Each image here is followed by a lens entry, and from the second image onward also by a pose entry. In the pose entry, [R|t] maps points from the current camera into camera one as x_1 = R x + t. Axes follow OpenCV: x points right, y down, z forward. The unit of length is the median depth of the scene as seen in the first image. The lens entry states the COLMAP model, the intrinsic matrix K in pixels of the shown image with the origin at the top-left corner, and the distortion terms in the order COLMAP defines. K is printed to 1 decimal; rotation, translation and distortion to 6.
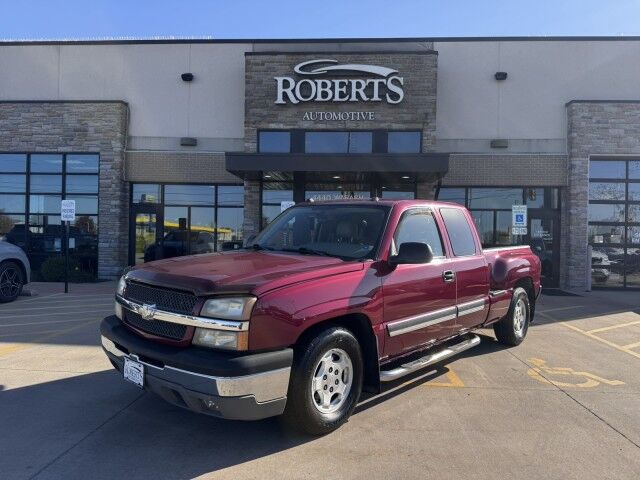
lens RADIAL K [[443.4, 0, 323.9], [0, 443.4, 246.5], [0, 0, 1]] dist [0.010450, -0.029030]
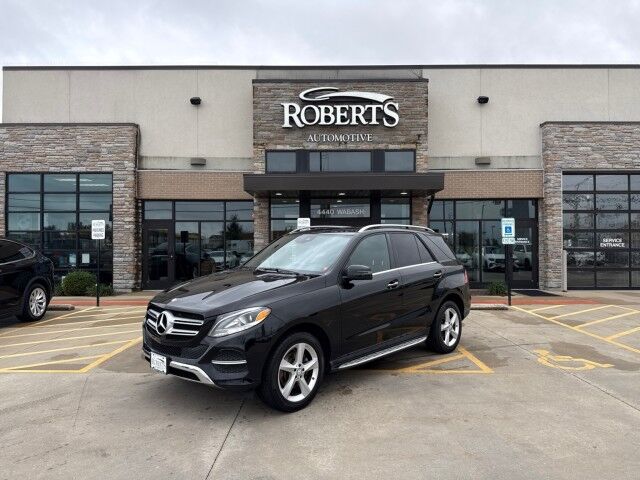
lens RADIAL K [[443.4, 0, 318.2], [0, 443.4, 243.3], [0, 0, 1]] dist [0.010450, -0.029030]
pose [[0.998192, -0.020657, 0.056437, -0.087268], [0.021605, 0.999635, -0.016231, -0.016230], [-0.056081, 0.017421, 0.998274, -0.087749]]
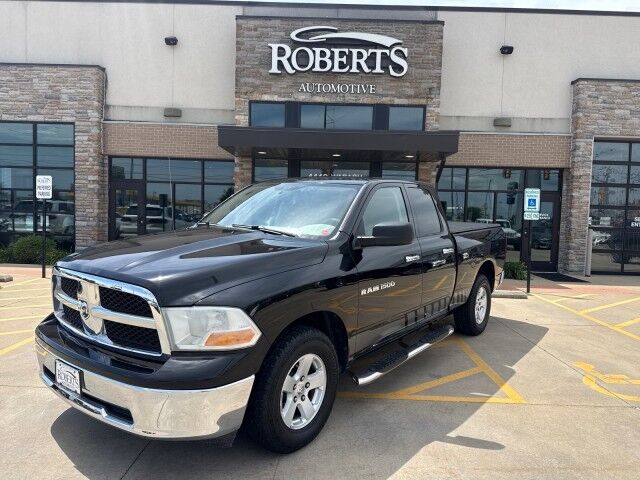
lens RADIAL K [[443.4, 0, 319.1], [0, 443.4, 245.4], [0, 0, 1]] dist [0.010450, -0.029030]
pose [[0.998651, 0.007245, 0.051410, -0.050279], [-0.010093, 0.998415, 0.055362, -0.015564], [-0.050927, -0.055807, 0.997142, 0.051609]]
